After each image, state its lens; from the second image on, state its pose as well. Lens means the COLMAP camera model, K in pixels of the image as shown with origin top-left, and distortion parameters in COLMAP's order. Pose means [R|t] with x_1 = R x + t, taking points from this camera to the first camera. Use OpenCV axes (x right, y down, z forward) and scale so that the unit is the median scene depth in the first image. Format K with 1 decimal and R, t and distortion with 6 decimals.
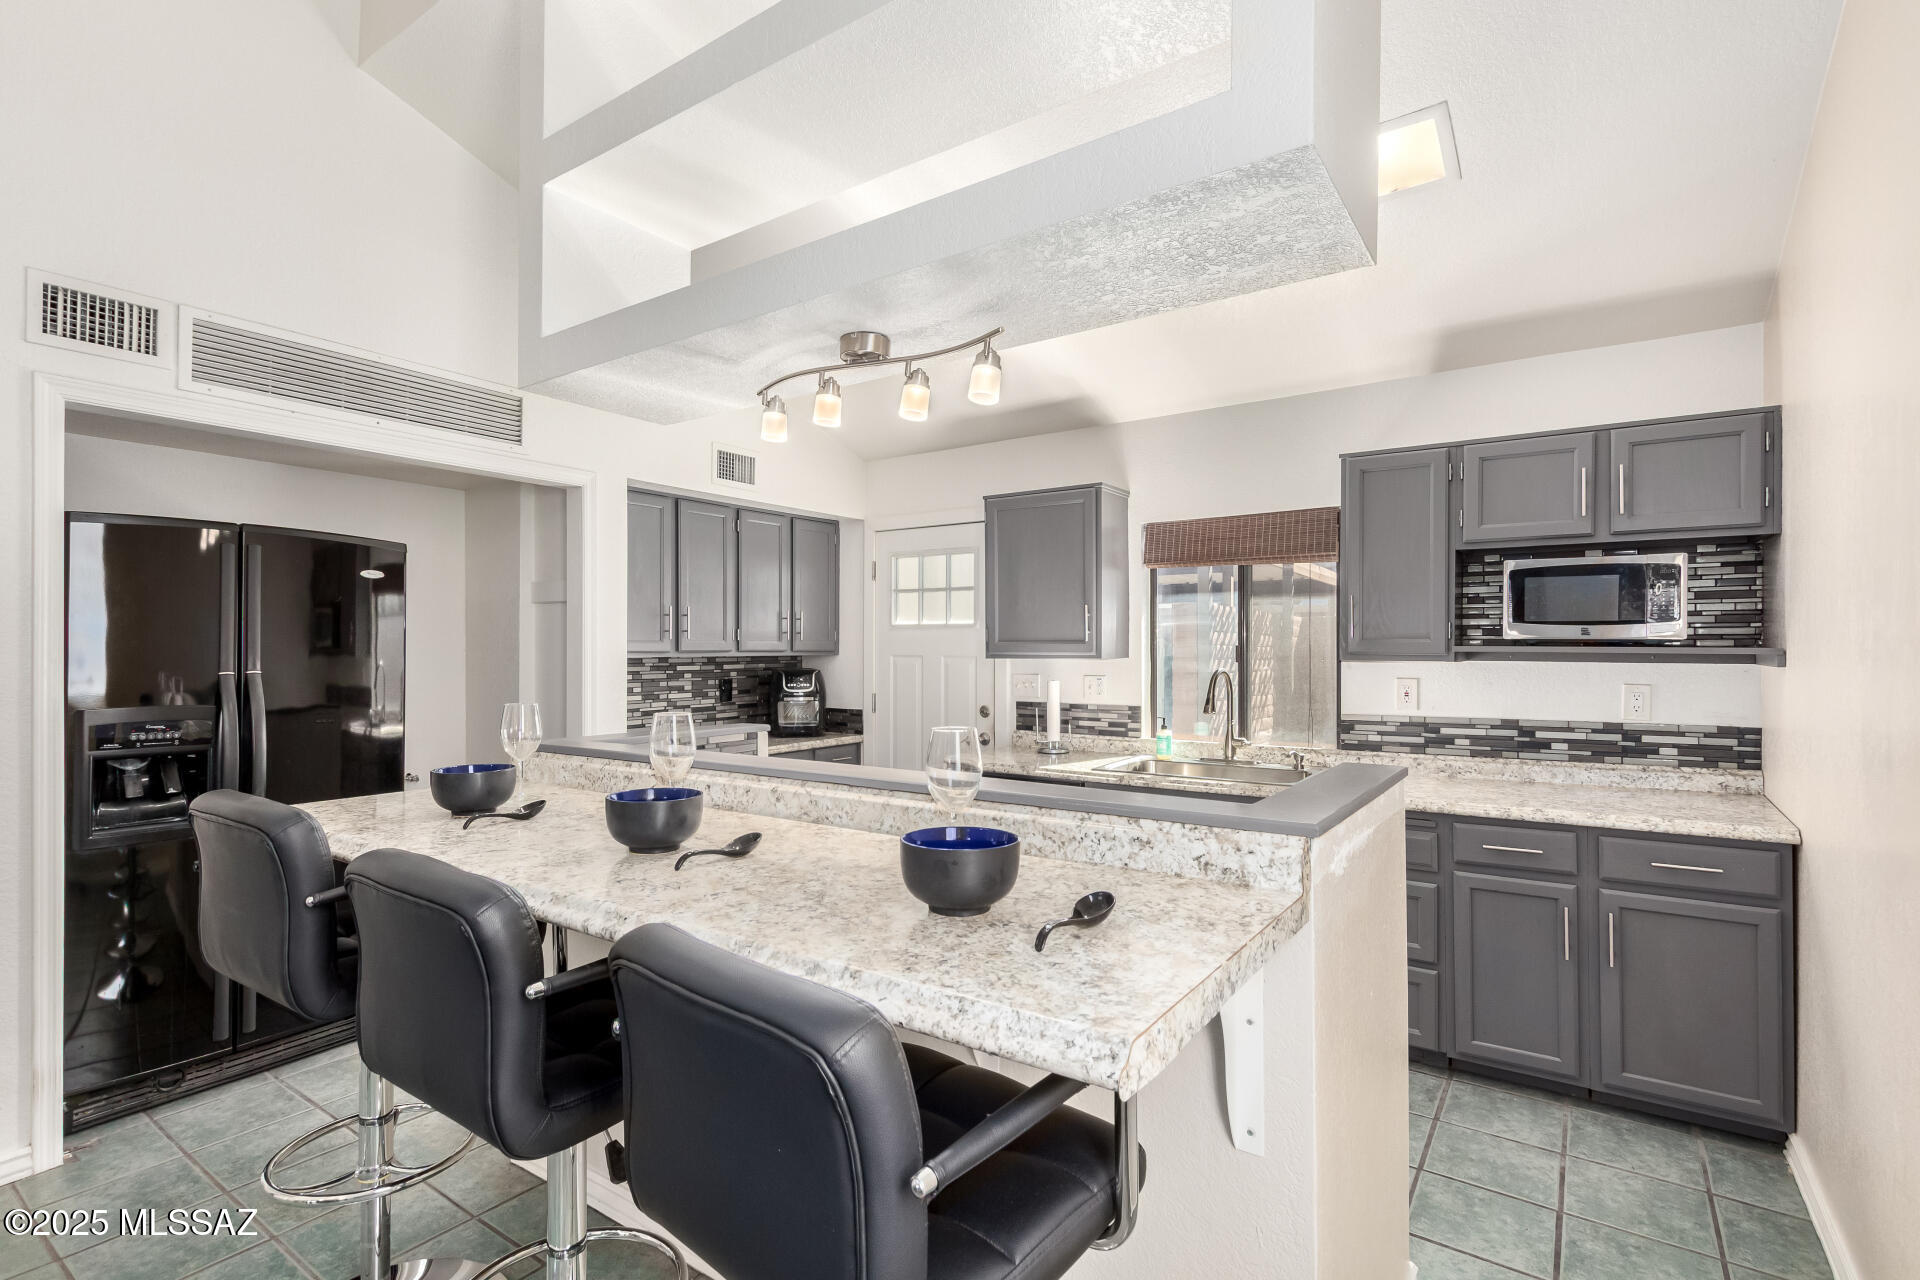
lens RADIAL K [[903.7, 0, 960.3], [0, 903.7, 647.3], [0, 0, 1]] dist [0.009275, -0.001559]
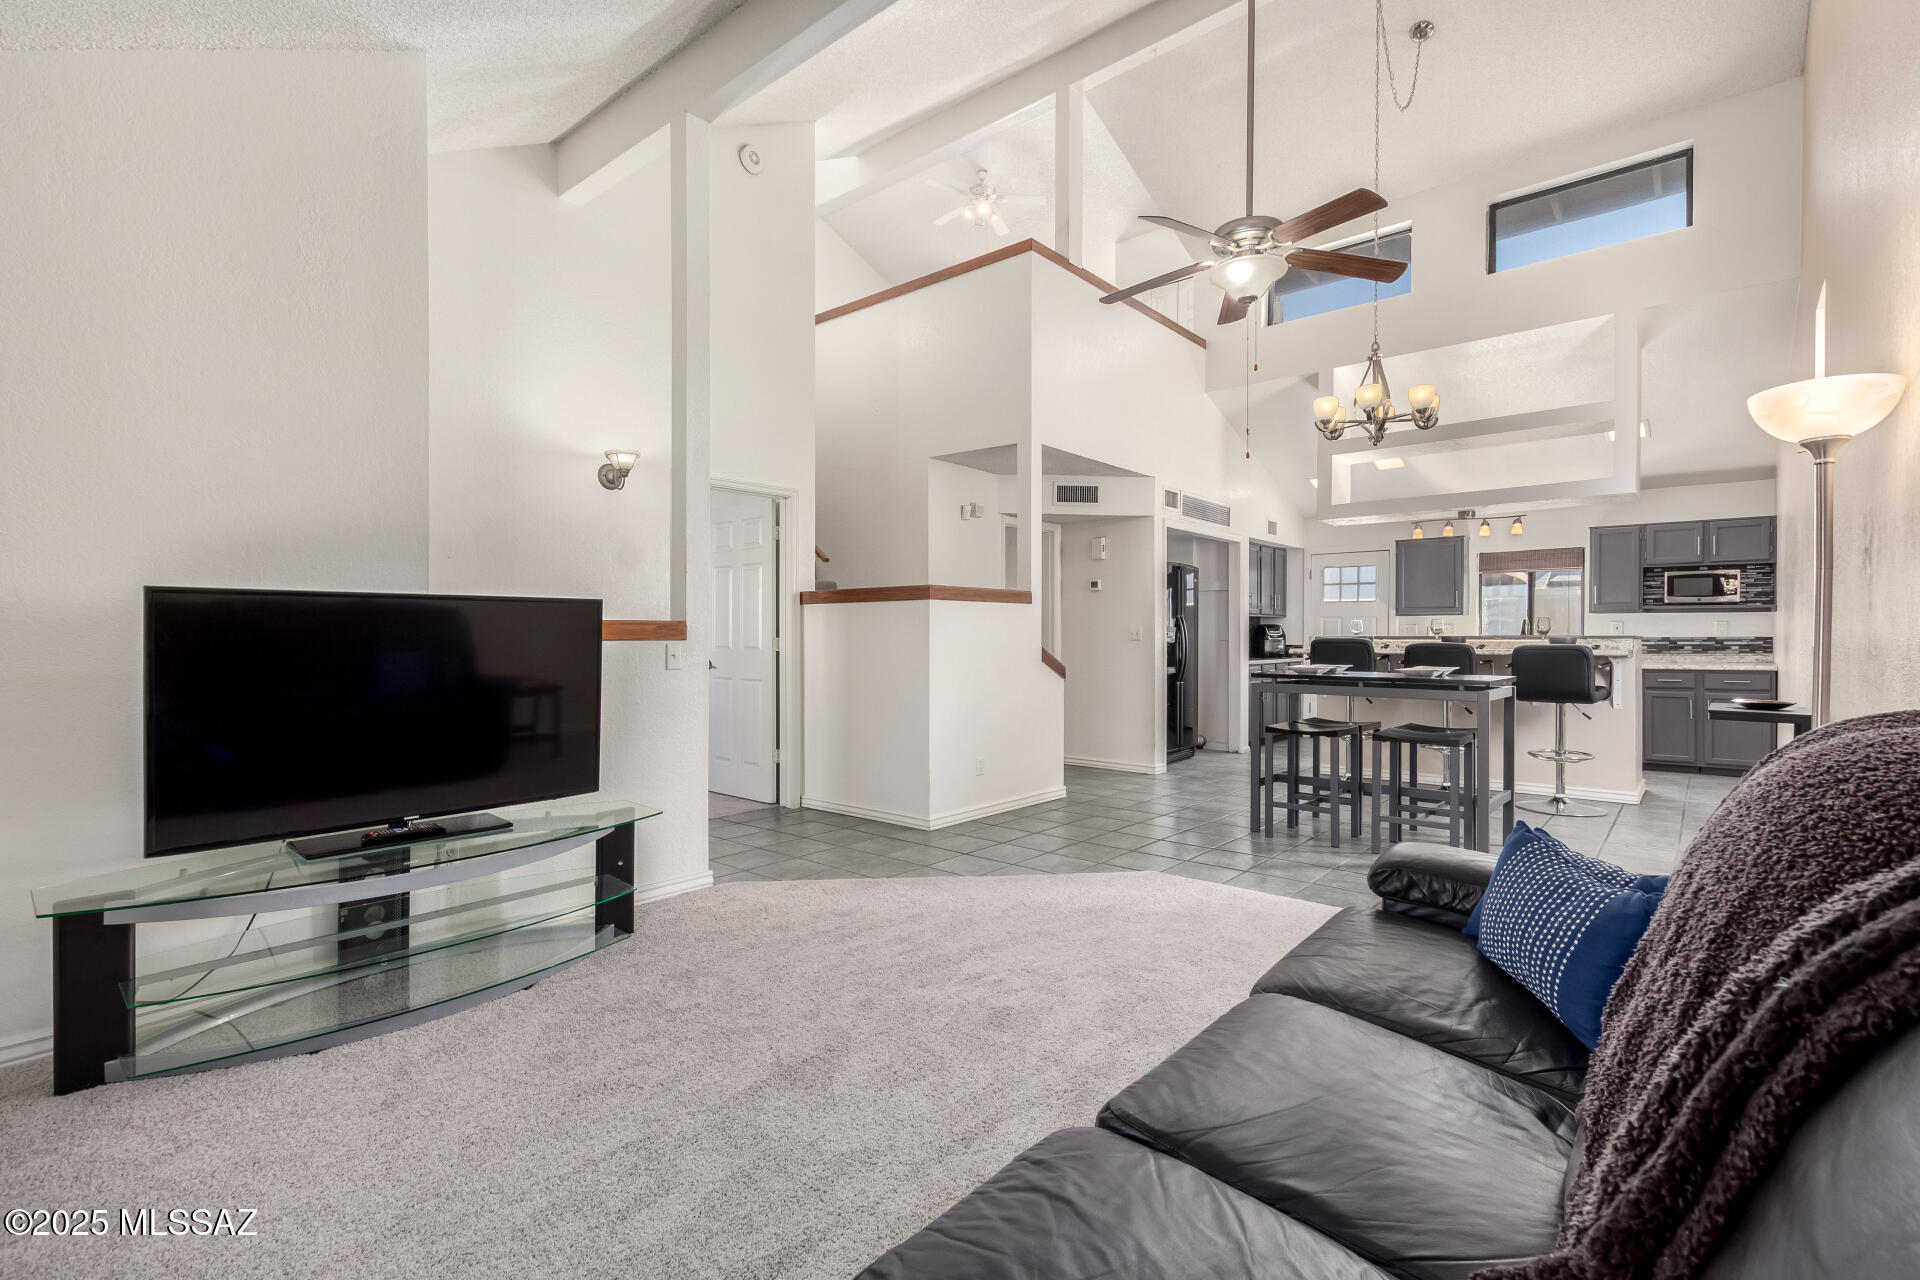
lens RADIAL K [[879.0, 0, 961.5], [0, 879.0, 637.0], [0, 0, 1]] dist [0.010918, -0.003904]
pose [[0.995422, -0.000365, -0.095574, -1.051208], [0.000506, 0.999999, 0.001452, 0.076447], [0.095573, -0.001494, 0.995421, -1.544351]]
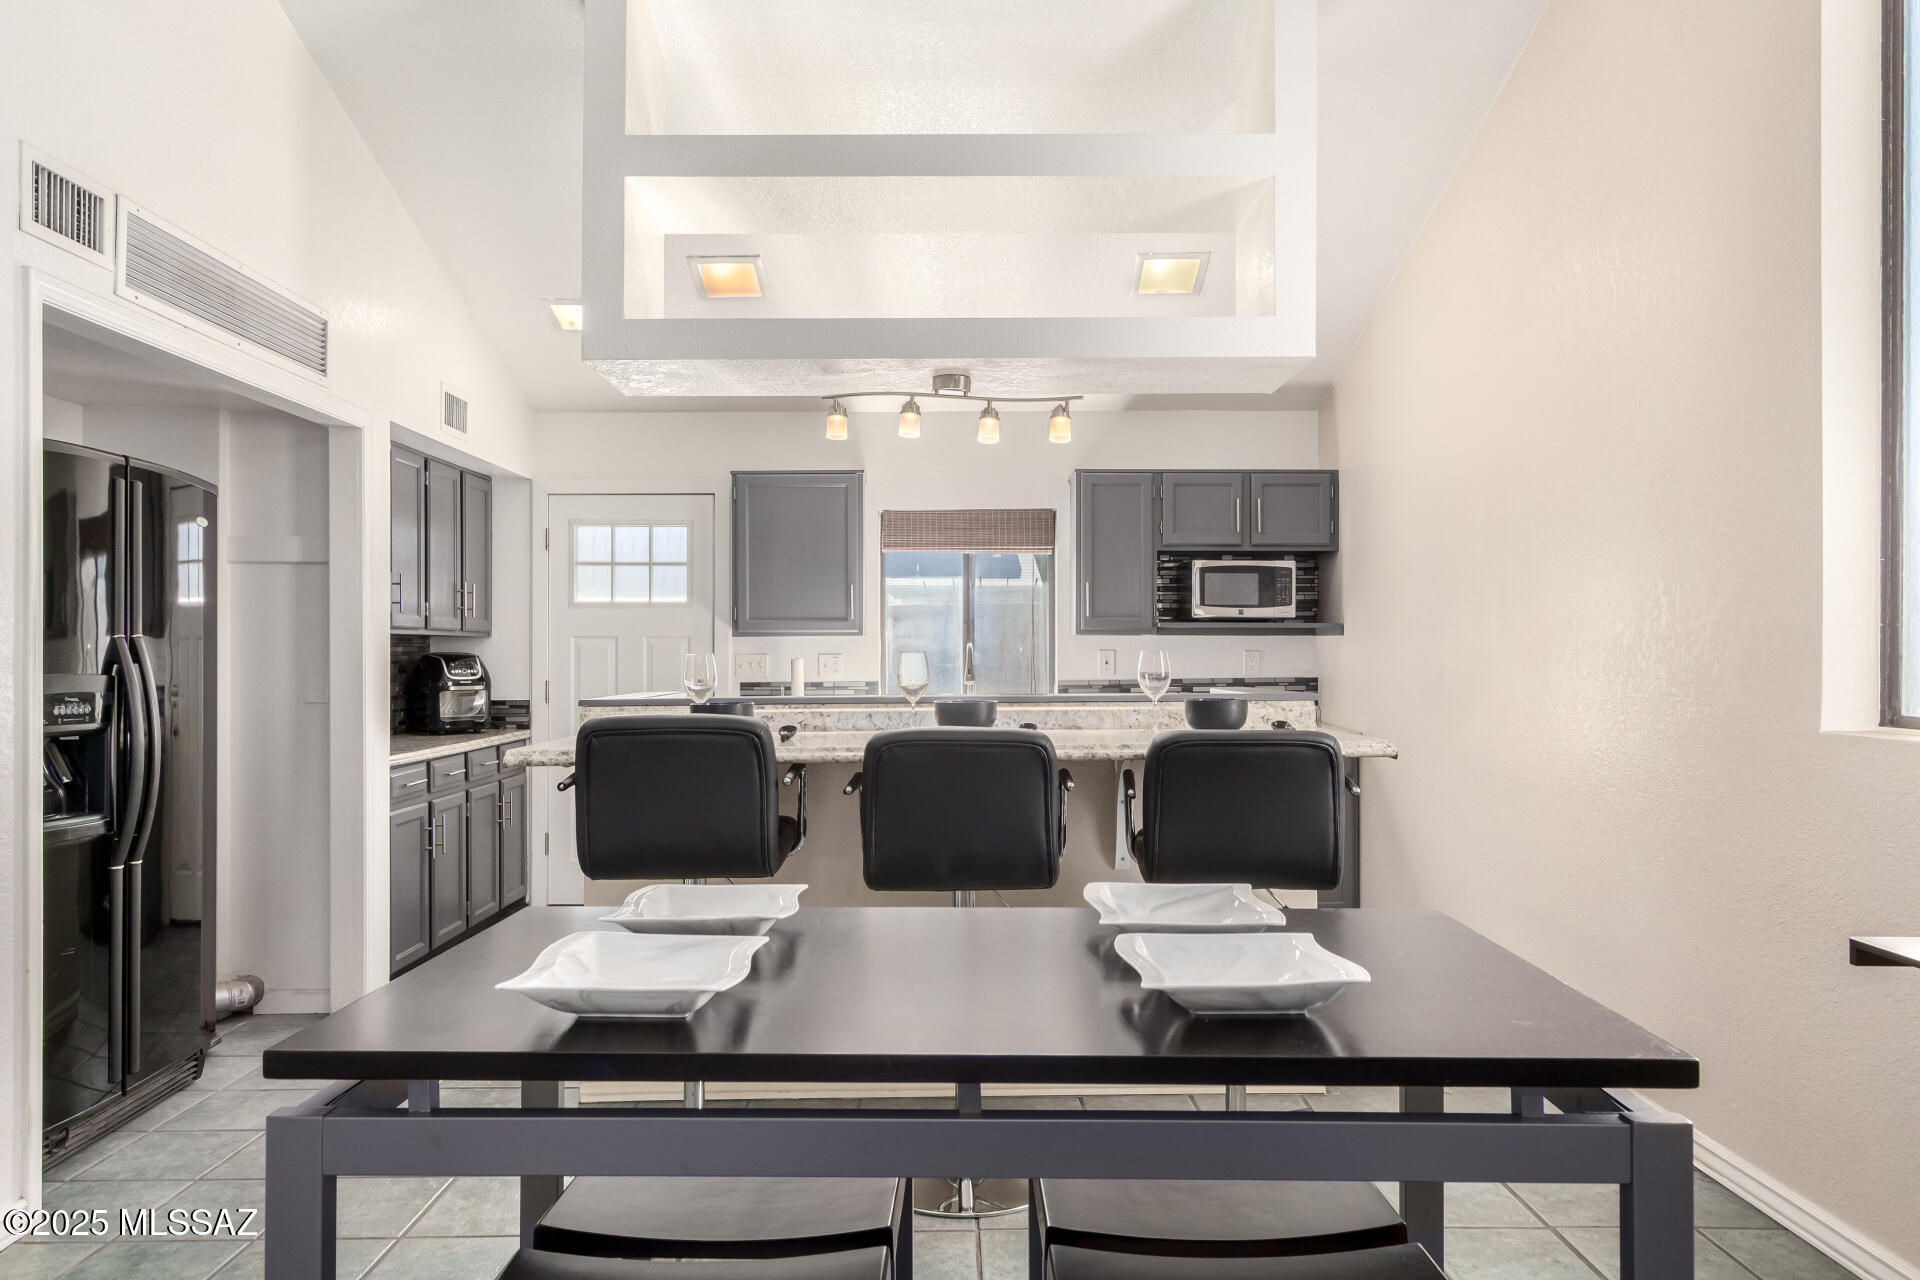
lens RADIAL K [[1248.0, 0, 964.2], [0, 1248.0, 646.3], [0, 0, 1]] dist [0.002414, 0.000656]
pose [[0.813432, -0.000929, 0.581660, -0.729788], [0.004121, 0.999983, -0.004166, 0.038741], [-0.581646, 0.005786, 0.813422, -0.316025]]
